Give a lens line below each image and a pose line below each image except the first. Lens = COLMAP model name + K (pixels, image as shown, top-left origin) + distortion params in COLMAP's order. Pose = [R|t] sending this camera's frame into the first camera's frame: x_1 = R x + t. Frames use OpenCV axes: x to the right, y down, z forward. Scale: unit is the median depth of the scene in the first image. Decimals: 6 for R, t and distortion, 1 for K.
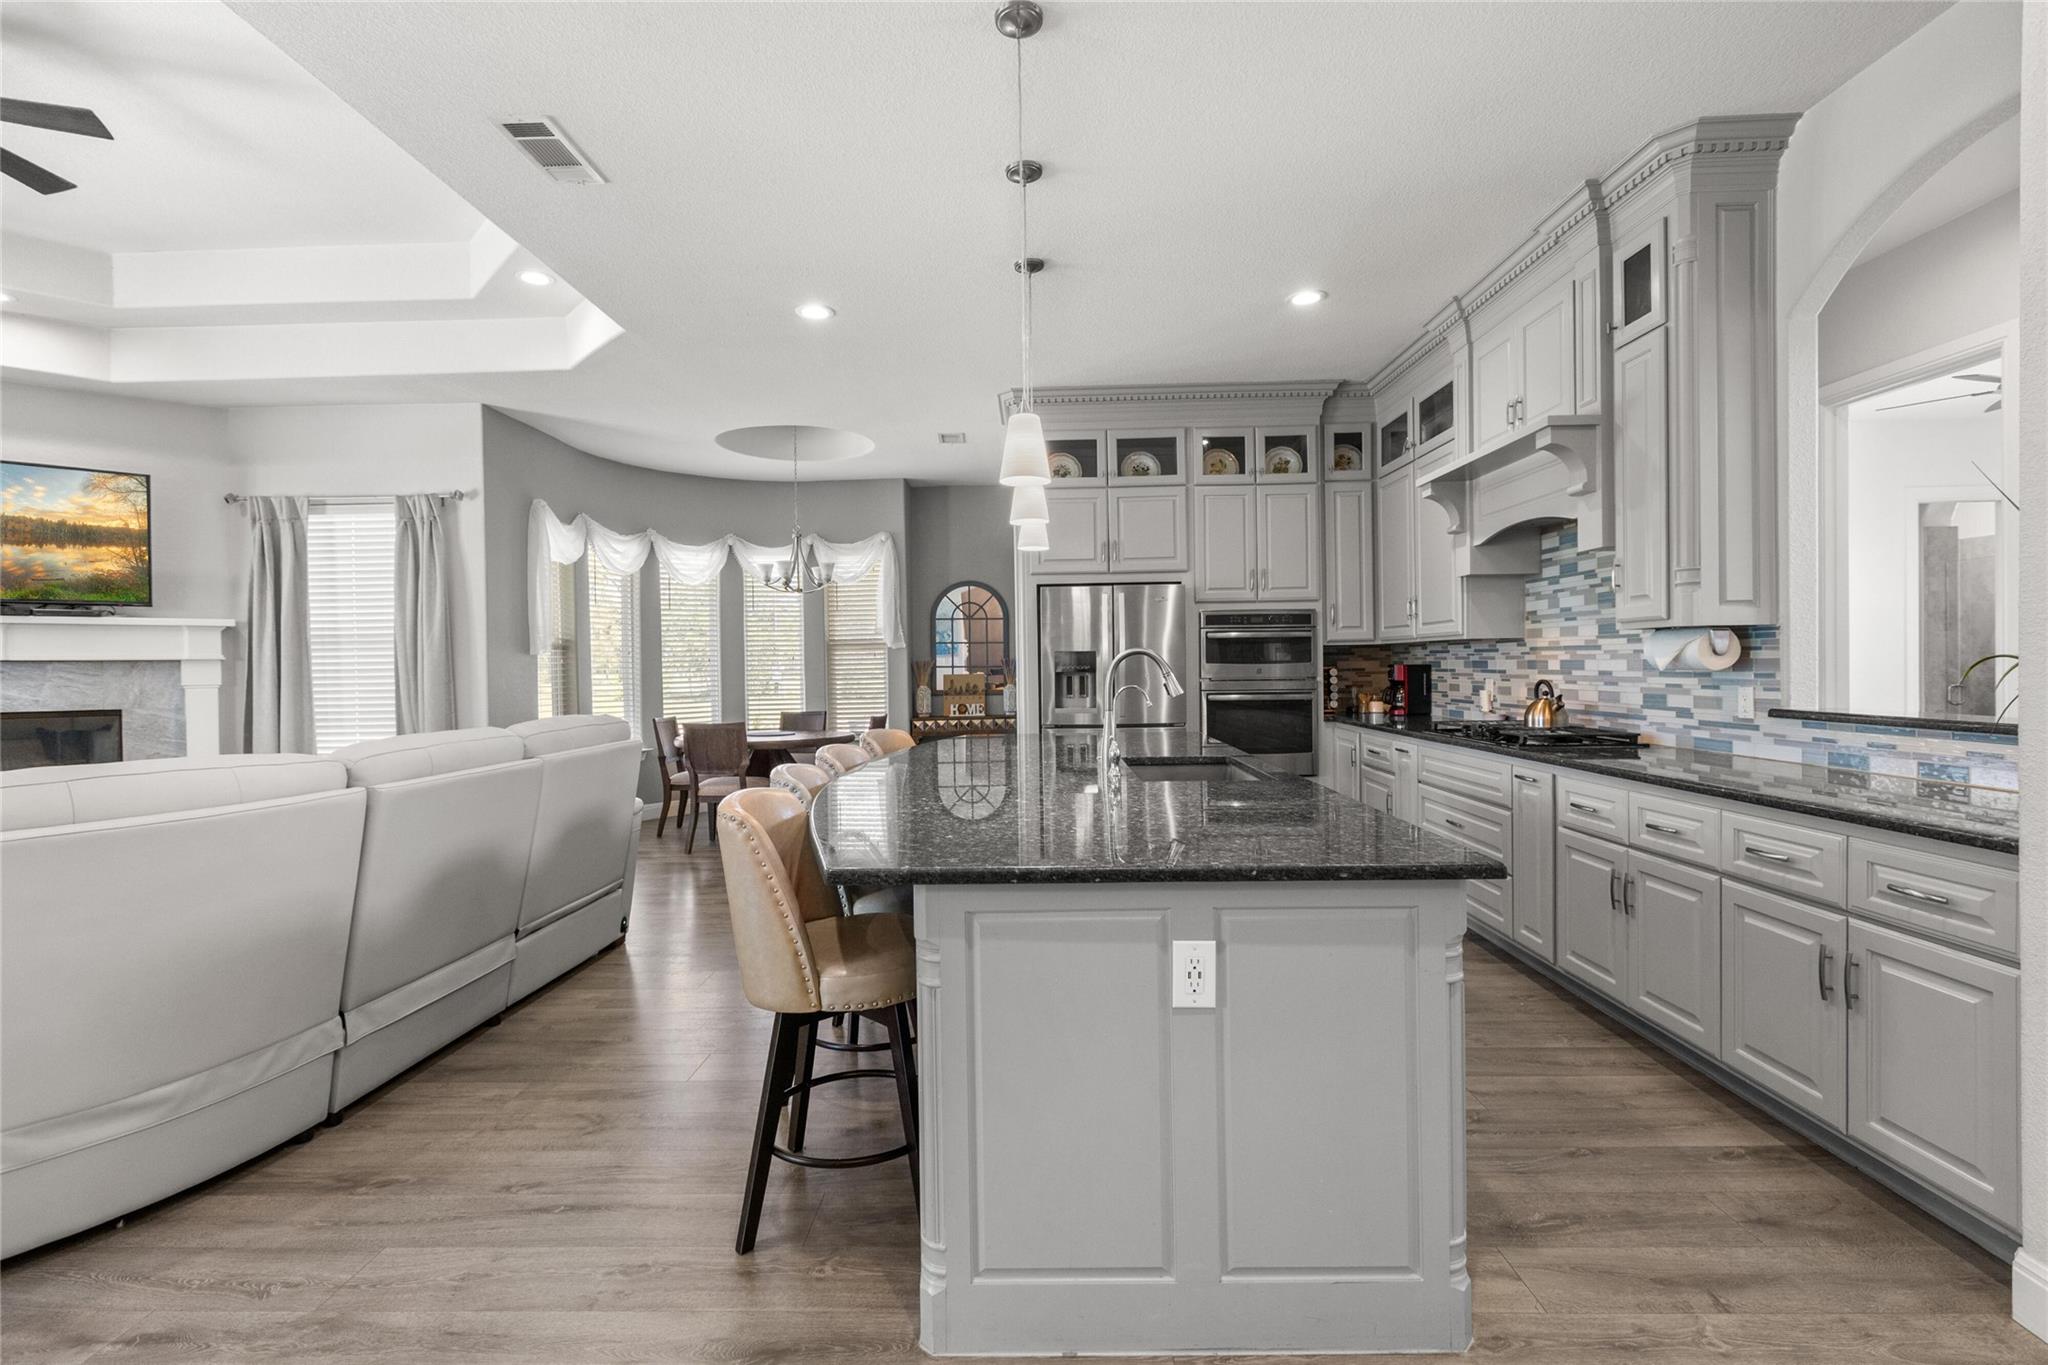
lens RADIAL K [[916.0, 0, 1009.3], [0, 916.0, 664.2], [0, 0, 1]] dist [-0.000437, 0.000055]
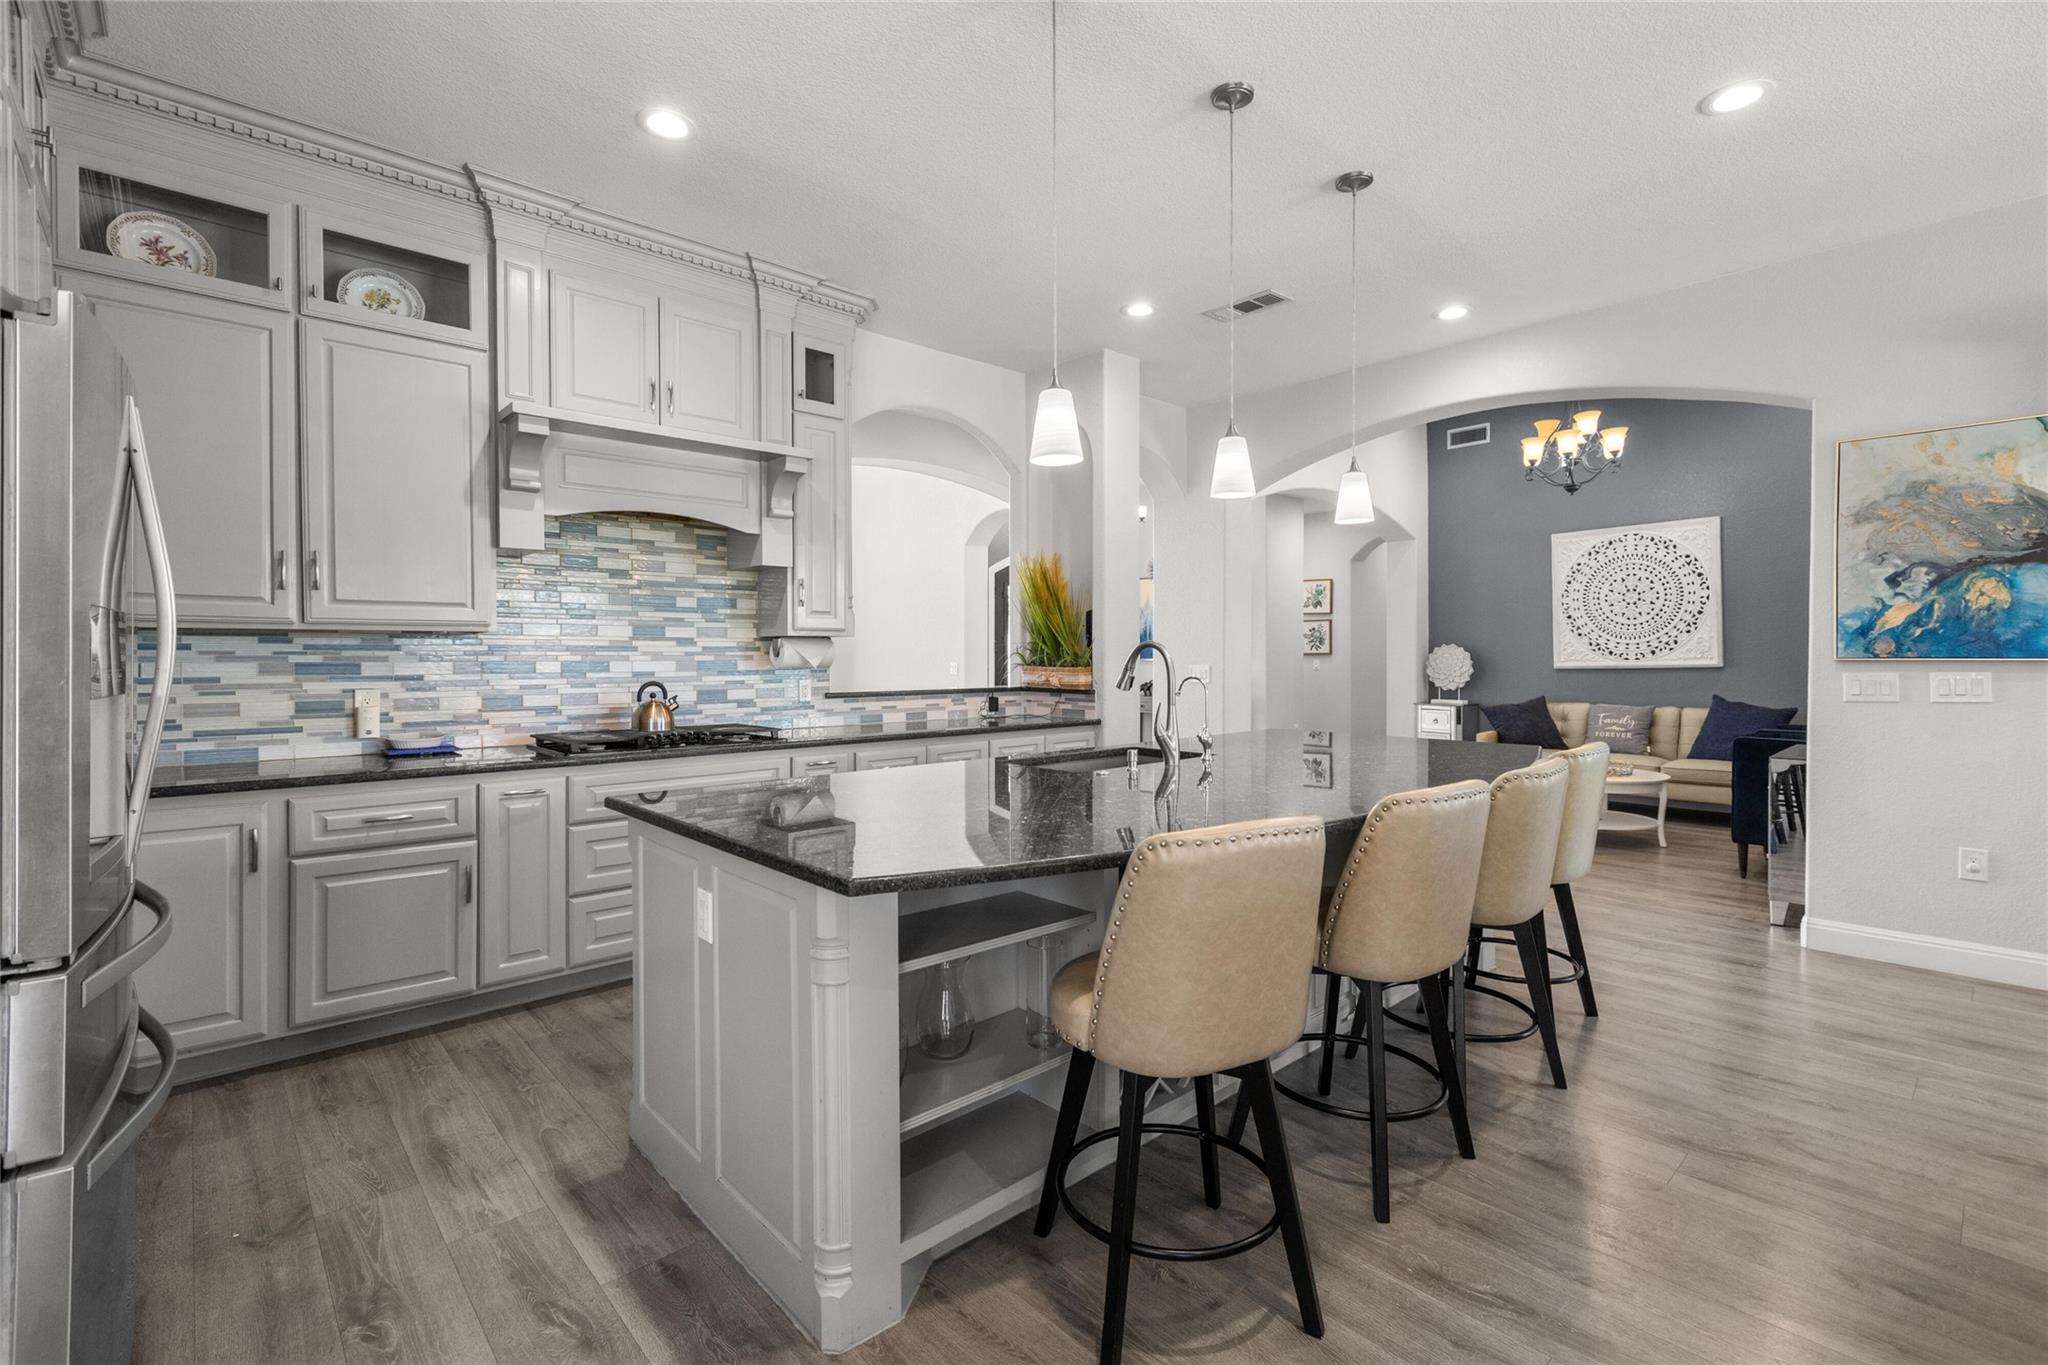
lens RADIAL K [[916.0, 0, 1009.3], [0, 916.0, 664.2], [0, 0, 1]] dist [-0.000437, 0.000055]
pose [[-0.690261, 0.008972, 0.723505, -0.328160], [0.011773, 0.999930, -0.001168, 0.004017], [-0.723465, 0.007712, -0.690318, 1.241969]]
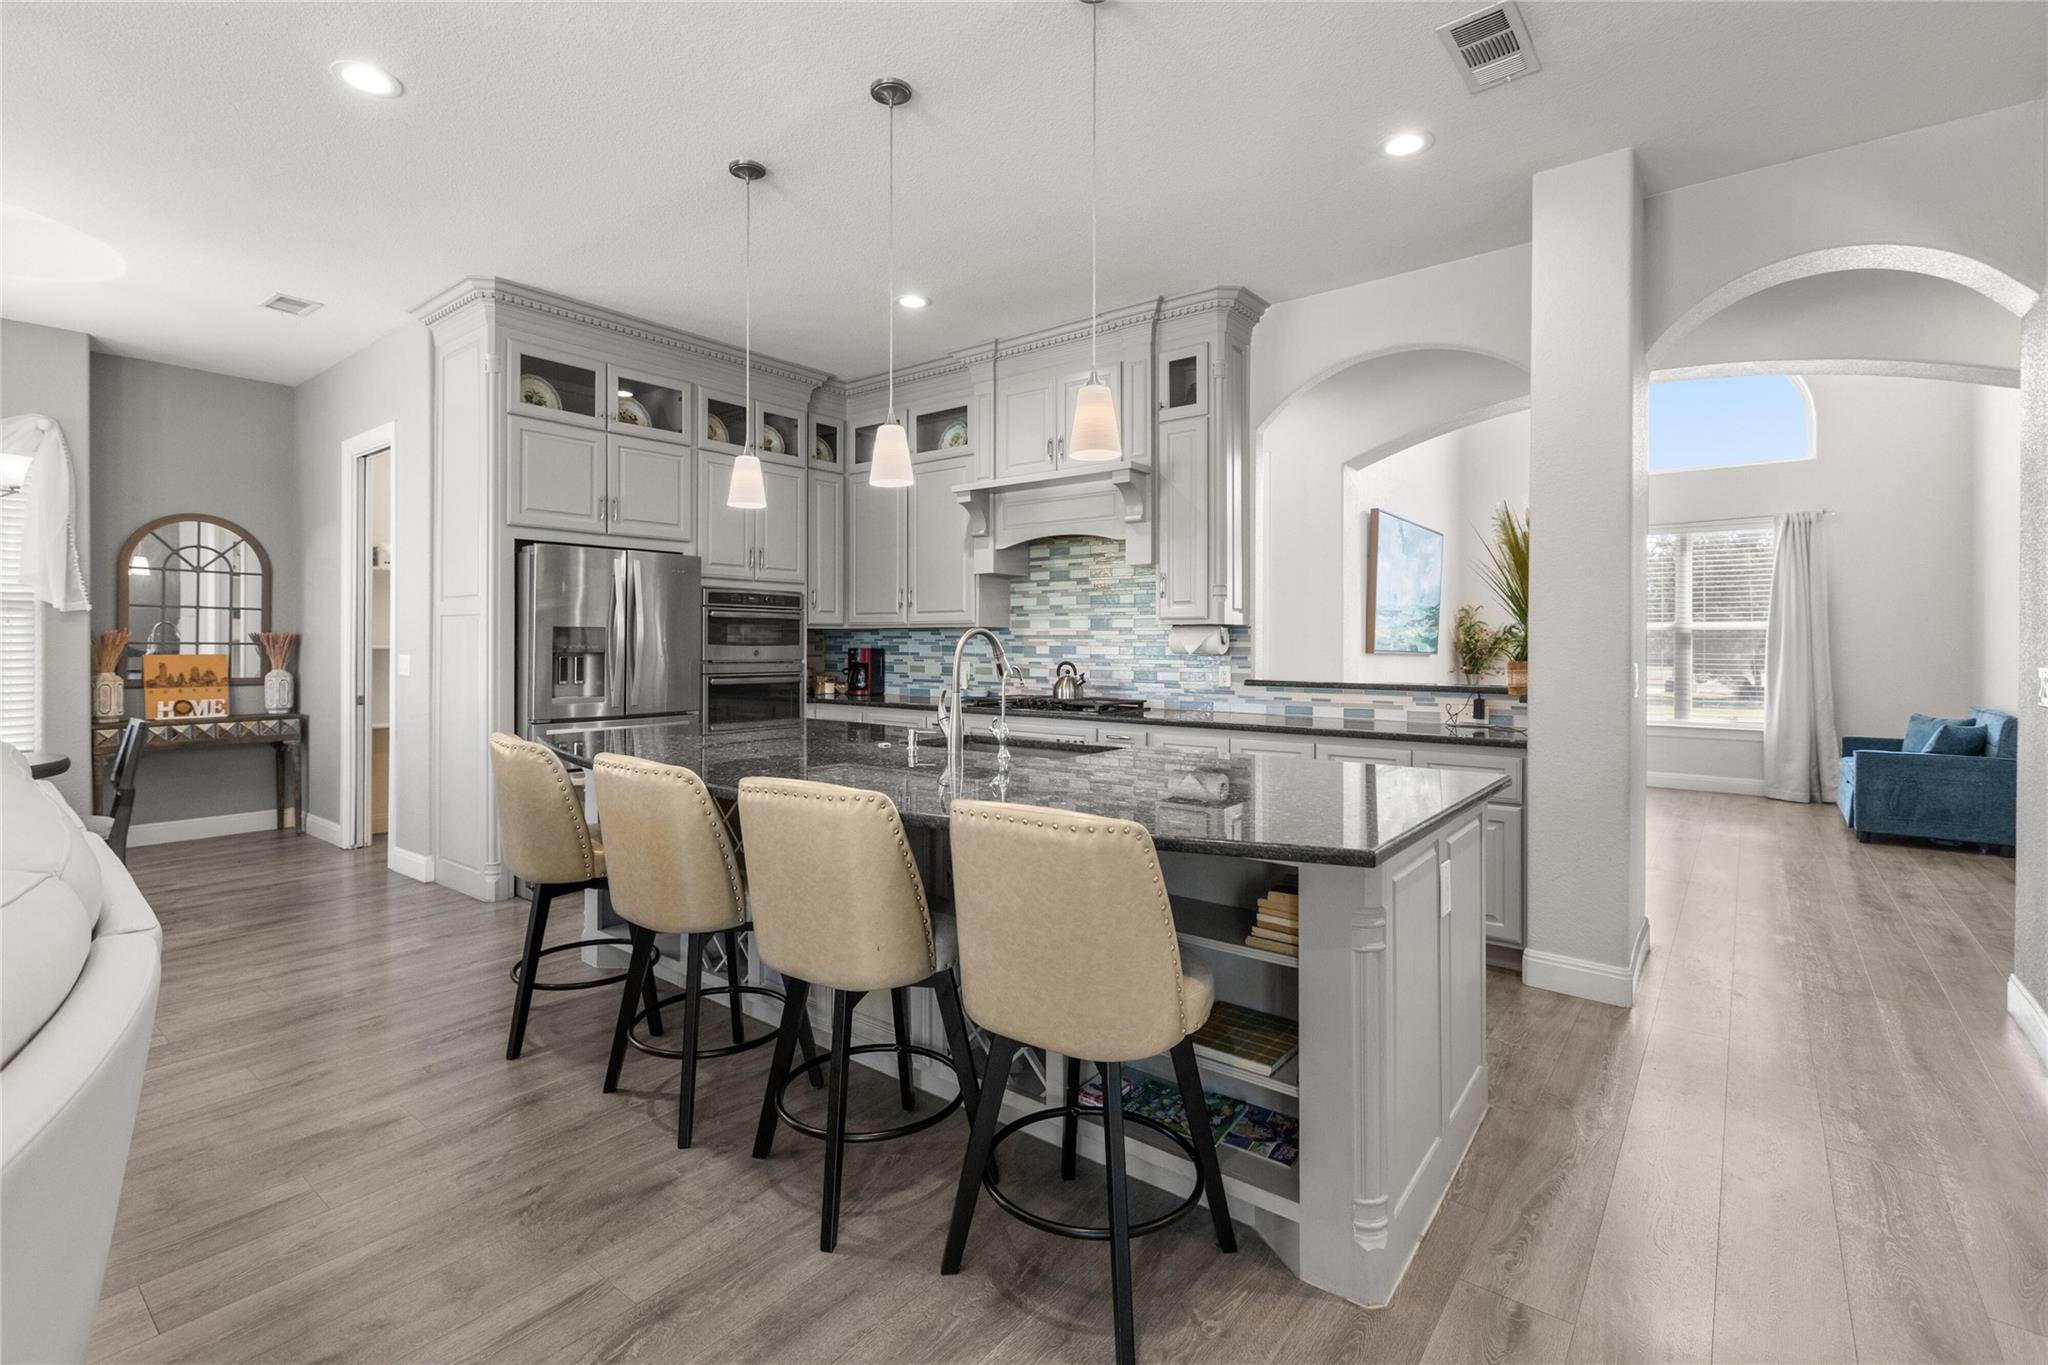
lens RADIAL K [[923.1, 0, 1009.5], [0, 923.1, 635.0], [0, 0, 1]] dist [0.001342, 0.000416]
pose [[0.601203, 0.023541, 0.798749, -0.438404], [-0.011804, 0.999719, -0.020580, 0.006824], [-0.799009, 0.002944, 0.601312, 0.259839]]
